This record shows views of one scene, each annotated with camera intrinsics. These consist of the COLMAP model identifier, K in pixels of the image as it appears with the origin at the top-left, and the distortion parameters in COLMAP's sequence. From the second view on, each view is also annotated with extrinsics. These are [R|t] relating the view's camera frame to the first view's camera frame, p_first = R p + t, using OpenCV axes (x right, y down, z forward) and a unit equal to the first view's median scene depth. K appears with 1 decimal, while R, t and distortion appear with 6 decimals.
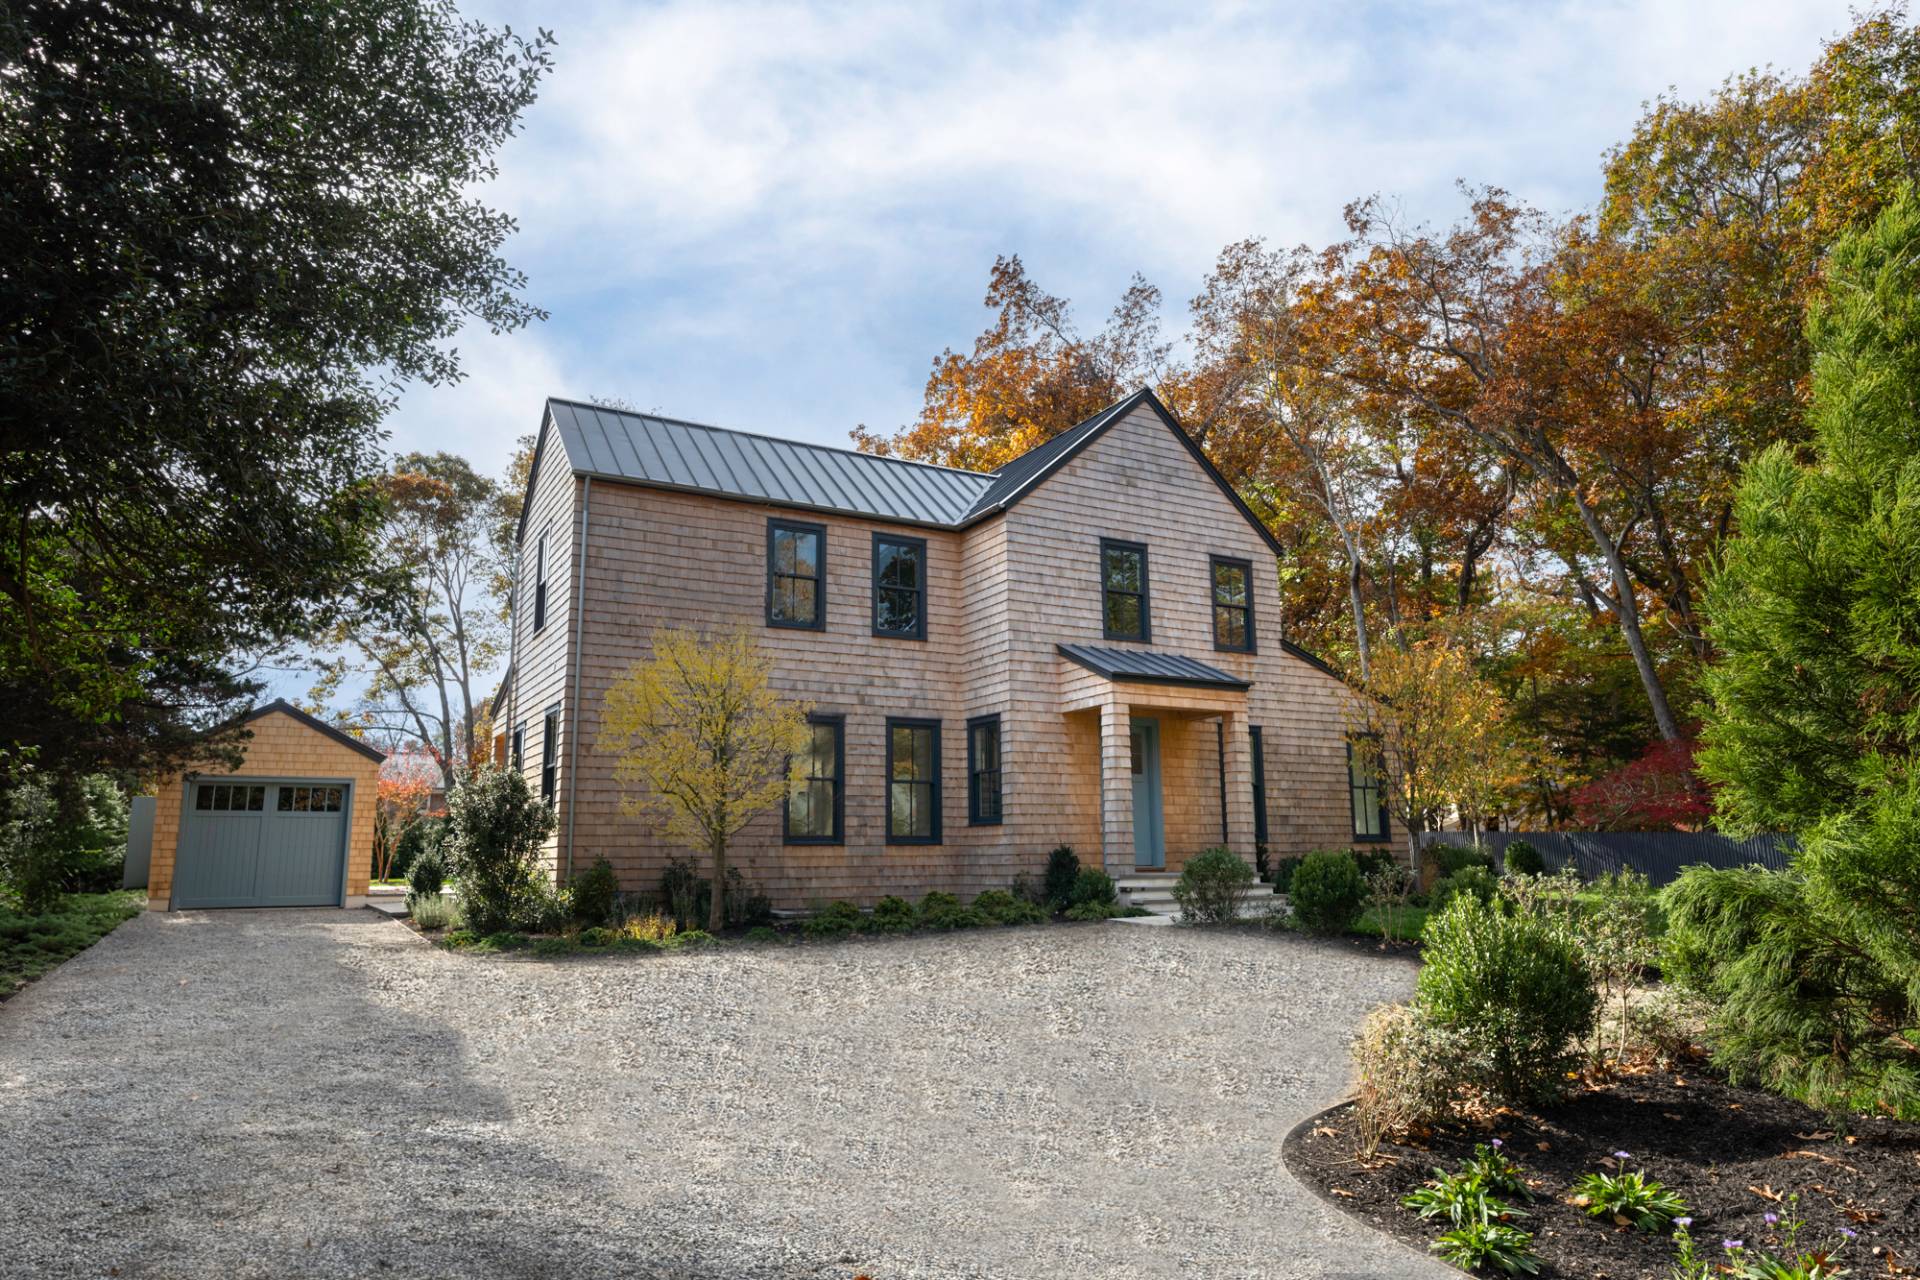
lens RADIAL K [[1014.0, 0, 959.8], [0, 1014.0, 647.9], [0, 0, 1]] dist [-0.002908, -0.000229]
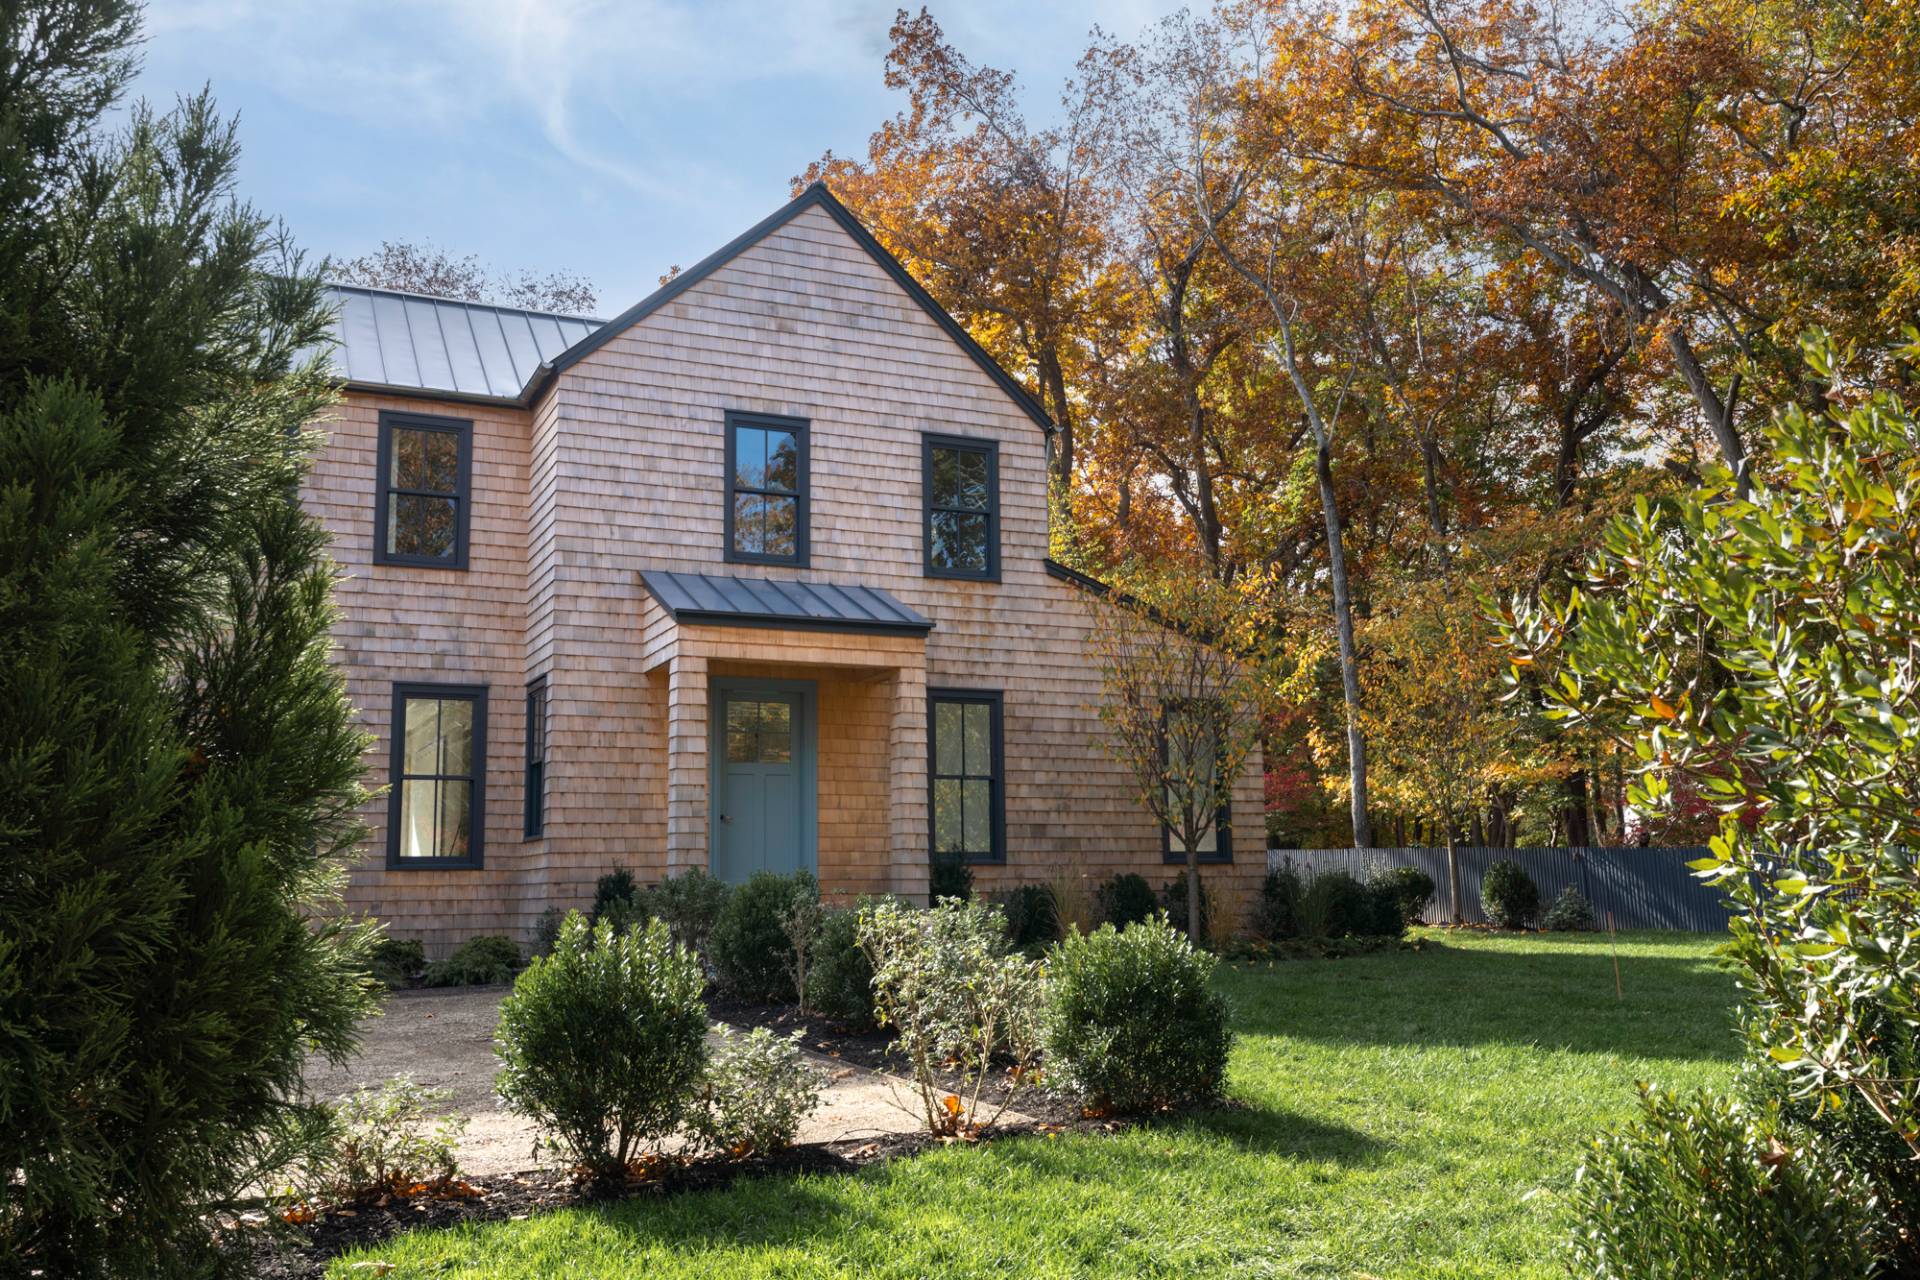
lens RADIAL K [[1448.8, 0, 960.0], [0, 1448.8, 635.1], [0, 0, 1]] dist [0.004705, 0.000302]
pose [[0.997225, -0.015704, -0.072773, 0.361225], [0.017679, 0.999491, 0.026572, 0.016477], [0.072319, -0.027785, 0.996994, 0.056269]]
